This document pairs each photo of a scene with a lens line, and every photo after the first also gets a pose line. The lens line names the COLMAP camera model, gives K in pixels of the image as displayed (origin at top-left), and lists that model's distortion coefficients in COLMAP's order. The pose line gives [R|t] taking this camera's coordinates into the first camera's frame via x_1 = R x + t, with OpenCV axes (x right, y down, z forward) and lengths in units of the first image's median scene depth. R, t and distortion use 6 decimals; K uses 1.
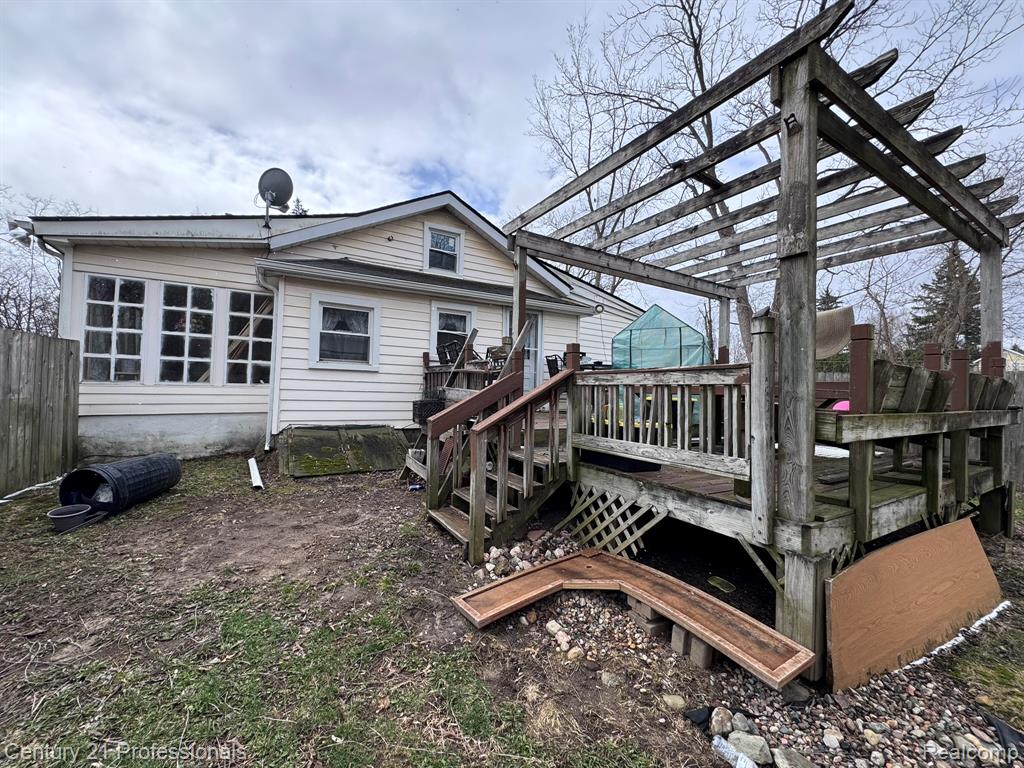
lens RADIAL K [[409.3, 0, 512.9], [0, 409.3, 383.1], [0, 0, 1]] dist [-0.001526, -0.000250]
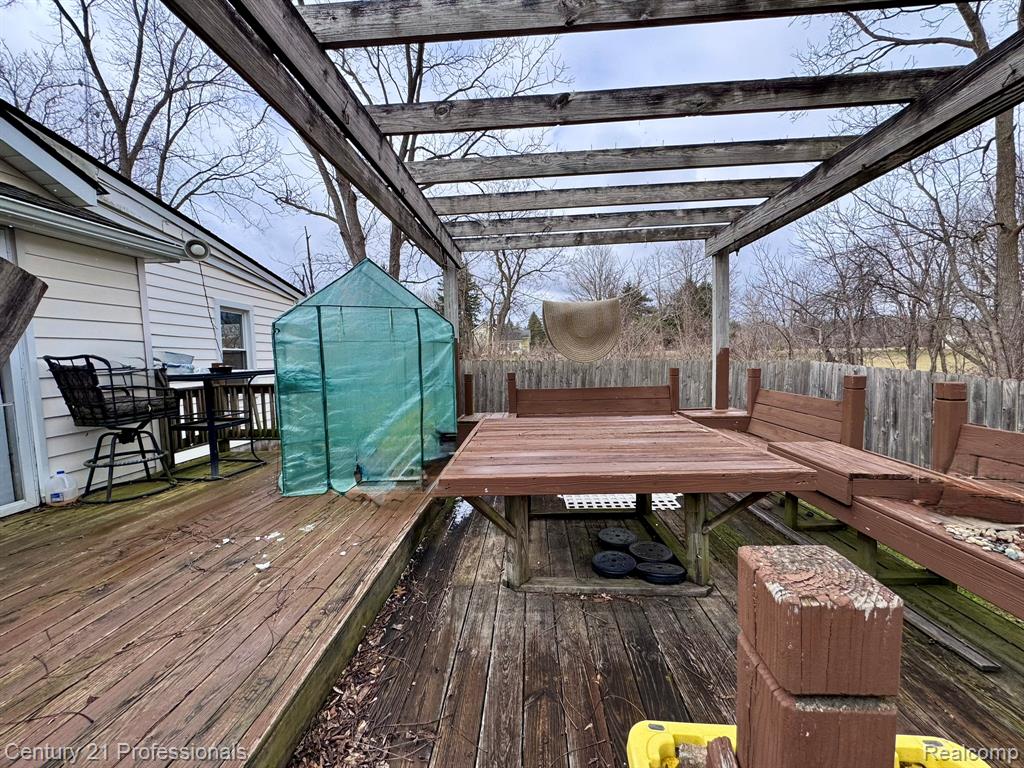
lens RADIAL K [[409.3, 0, 512.3], [0, 409.3, 383.4], [0, 0, 1]] dist [-0.001526, -0.000250]
pose [[0.559873, -0.096235, 0.822971, 0.012931], [0.027032, 0.994825, 0.097941, -0.078244], [-0.828137, -0.032588, 0.559577, 0.526728]]
